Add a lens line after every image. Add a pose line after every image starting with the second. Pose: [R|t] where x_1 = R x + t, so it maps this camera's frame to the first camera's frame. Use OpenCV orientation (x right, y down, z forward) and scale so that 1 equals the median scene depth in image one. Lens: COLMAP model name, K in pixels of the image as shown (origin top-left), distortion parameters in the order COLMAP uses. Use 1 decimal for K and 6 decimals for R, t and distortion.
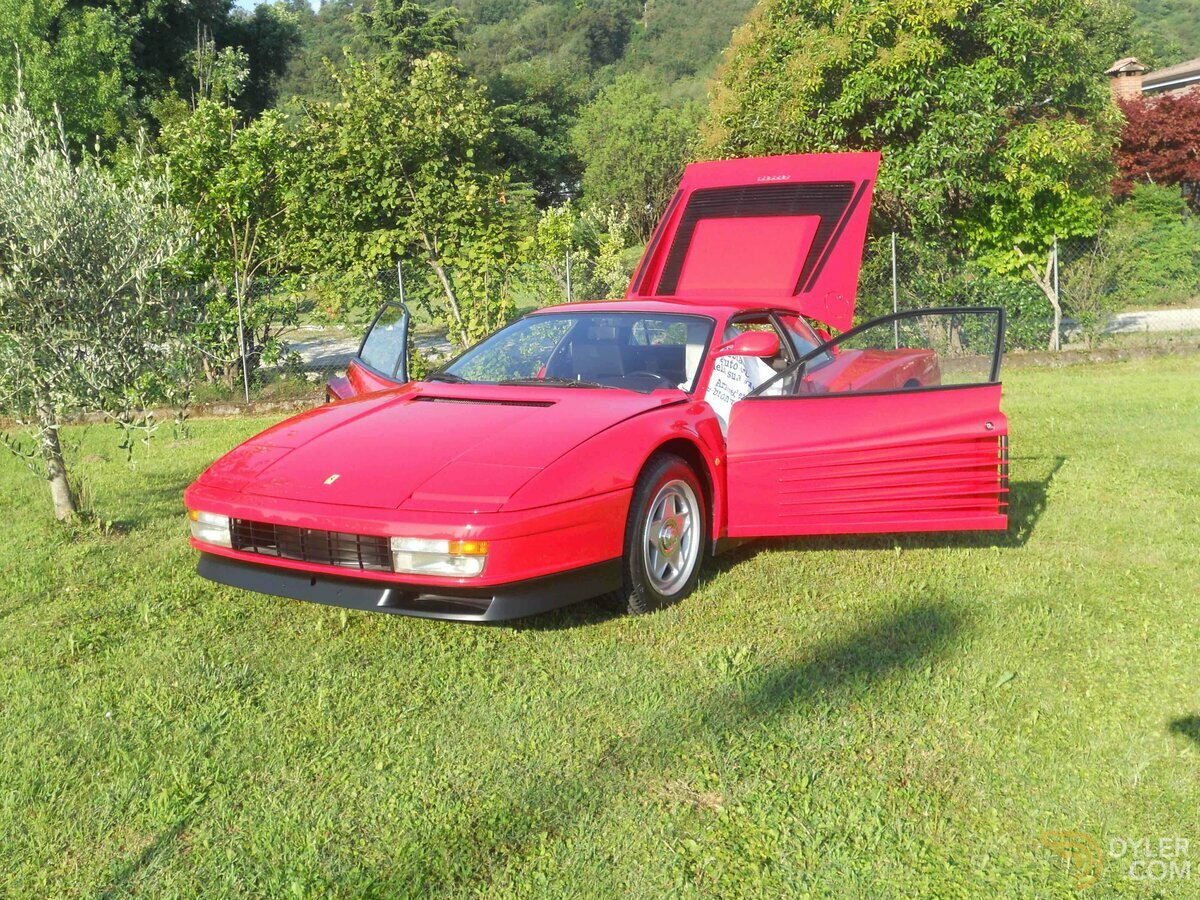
lens RADIAL K [[1460.8, 0, 600.0], [0, 1460.8, 450.0], [0, 0, 1]] dist [0.009371, -0.123216]
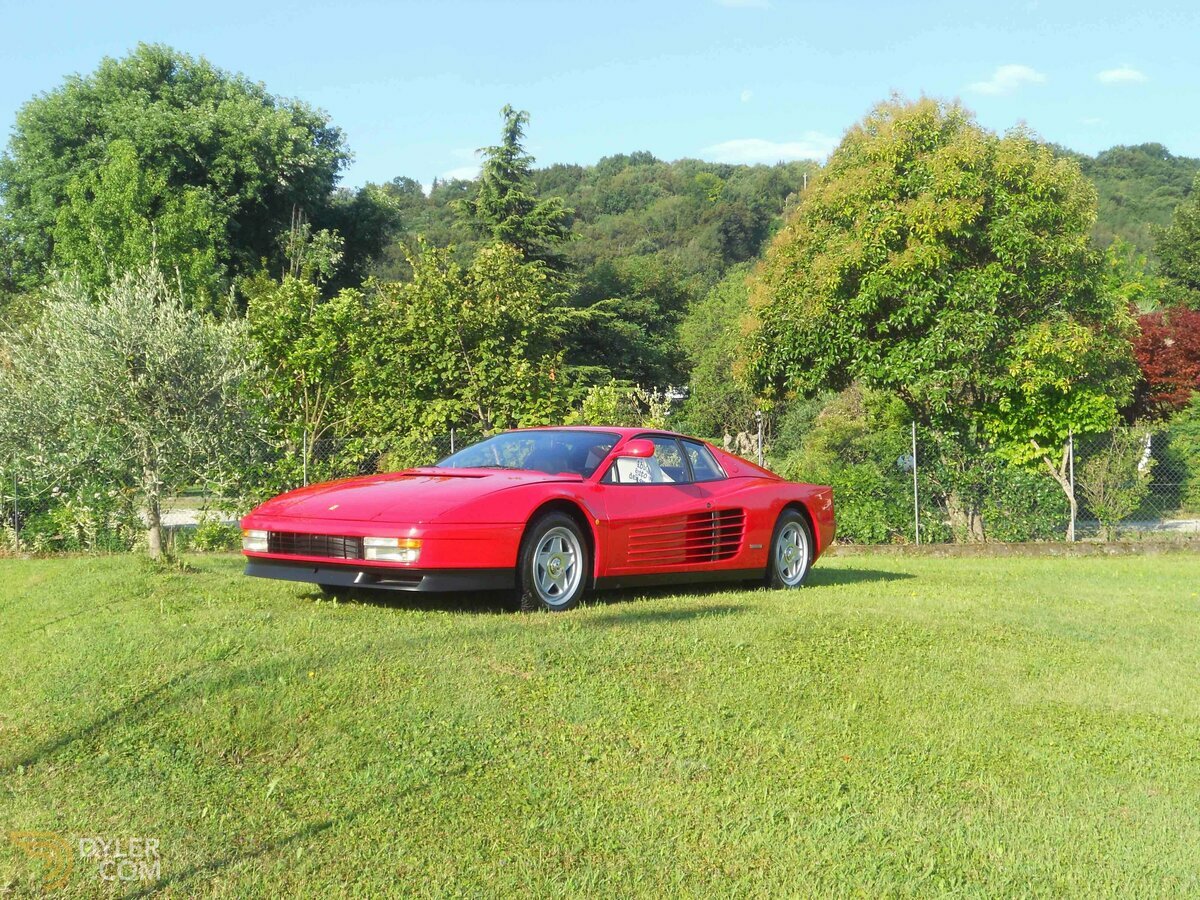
lens RADIAL K [[1900.1, 0, 600.0], [0, 1900.1, 450.0], [0, 0, 1]] dist [0.015162, -0.025580]
pose [[0.993758, 0.044049, -0.102492, 0.116093], [-0.059660, 0.986170, -0.154625, 0.098149], [0.094264, 0.159775, 0.982643, -0.373113]]
